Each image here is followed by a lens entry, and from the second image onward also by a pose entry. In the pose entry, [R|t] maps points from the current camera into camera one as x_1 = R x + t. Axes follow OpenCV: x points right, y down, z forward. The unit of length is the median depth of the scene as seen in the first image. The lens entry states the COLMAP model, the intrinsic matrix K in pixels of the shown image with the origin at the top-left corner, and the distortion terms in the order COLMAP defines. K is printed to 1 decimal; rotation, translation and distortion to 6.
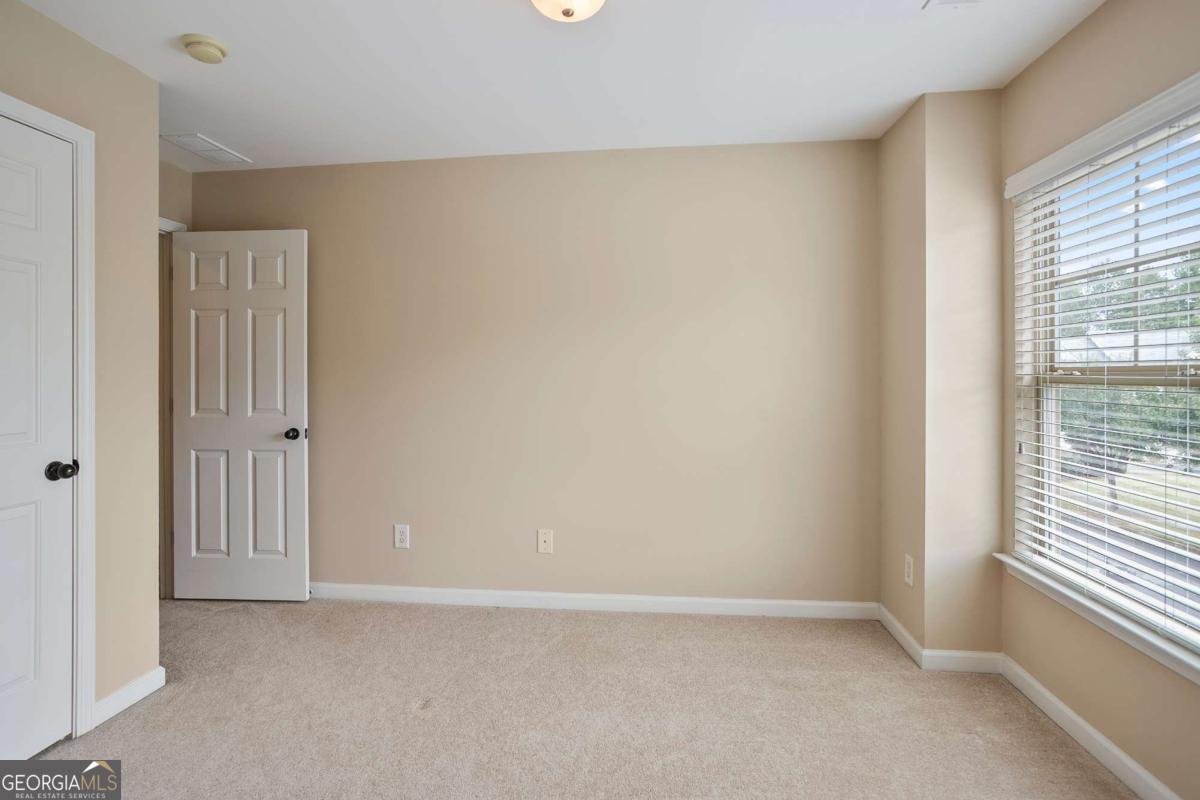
lens RADIAL K [[574.5, 0, 599.1], [0, 574.5, 375.2], [0, 0, 1]] dist [-0.000446, -0.000043]
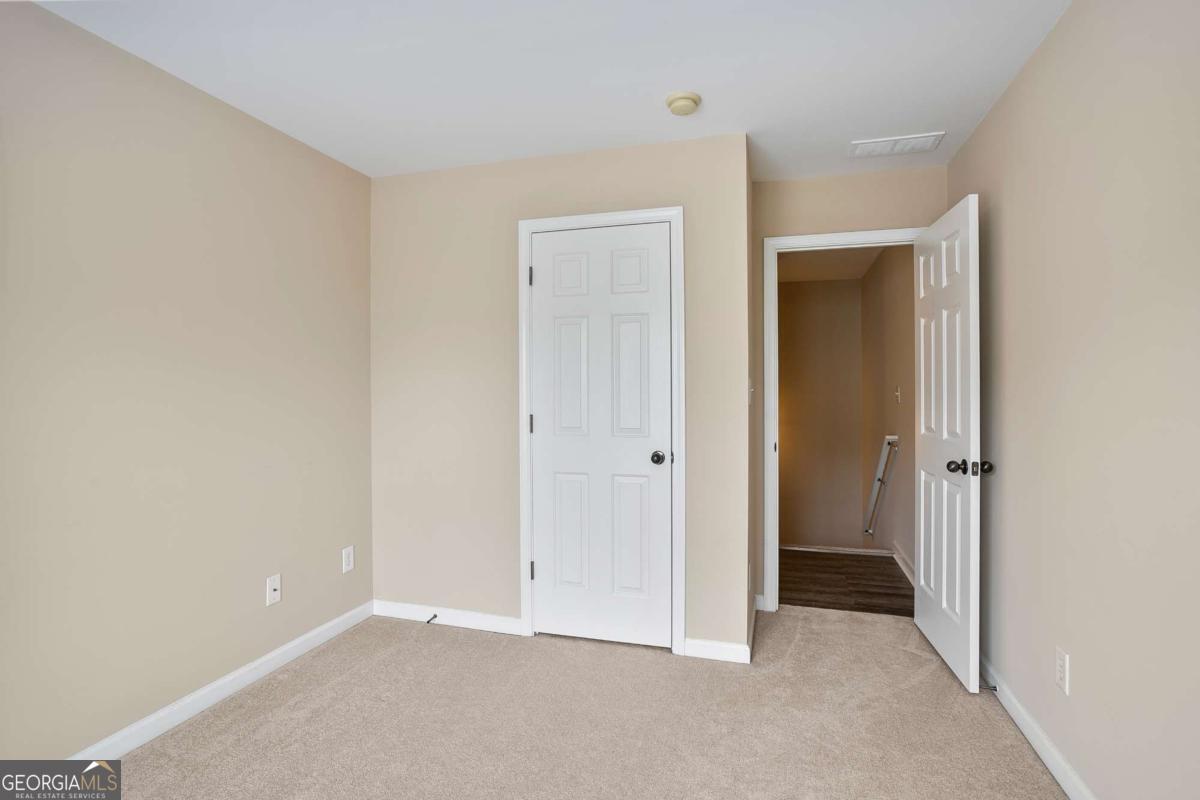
lens RADIAL K [[586.6, 0, 601.1], [0, 586.6, 392.6], [0, 0, 1]] dist [-0.039916, -0.000037]
pose [[-0.173739, 0.007453, -0.984763, 0.411012], [0.005762, 0.999962, 0.006551, -0.004496], [0.984775, -0.004536, -0.173776, 0.912432]]
